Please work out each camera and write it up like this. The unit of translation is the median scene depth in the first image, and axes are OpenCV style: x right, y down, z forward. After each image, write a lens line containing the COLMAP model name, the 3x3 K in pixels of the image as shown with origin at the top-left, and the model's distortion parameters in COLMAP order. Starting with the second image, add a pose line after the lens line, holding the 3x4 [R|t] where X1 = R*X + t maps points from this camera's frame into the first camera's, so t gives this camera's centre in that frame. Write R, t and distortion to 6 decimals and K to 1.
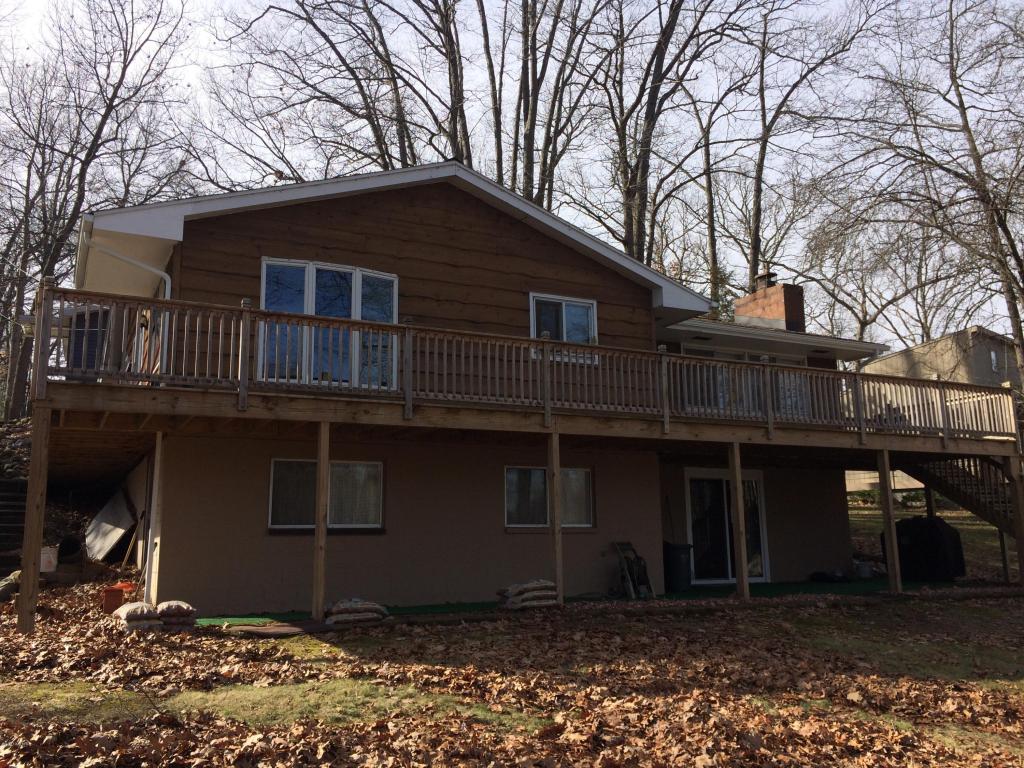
lens RADIAL K [[879.8, 0, 512.1], [0, 879.8, 383.1], [0, 0, 1]] dist [0.059689, -0.029733]
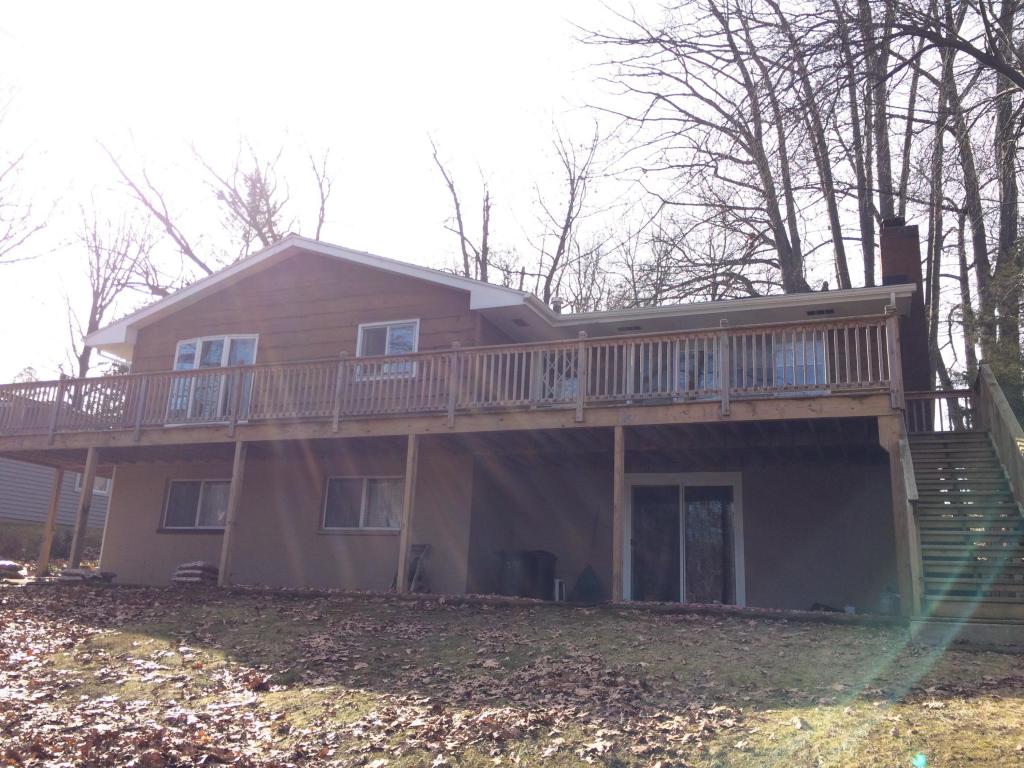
lens RADIAL K [[879.8, 0, 512.8], [0, 879.8, 383.6], [0, 0, 1]] dist [0.059689, -0.029733]
pose [[0.648026, -0.148577, -0.746986, 1.126381], [0.081582, 0.988686, -0.125878, 0.151065], [0.757237, 0.020632, 0.652815, 0.464756]]
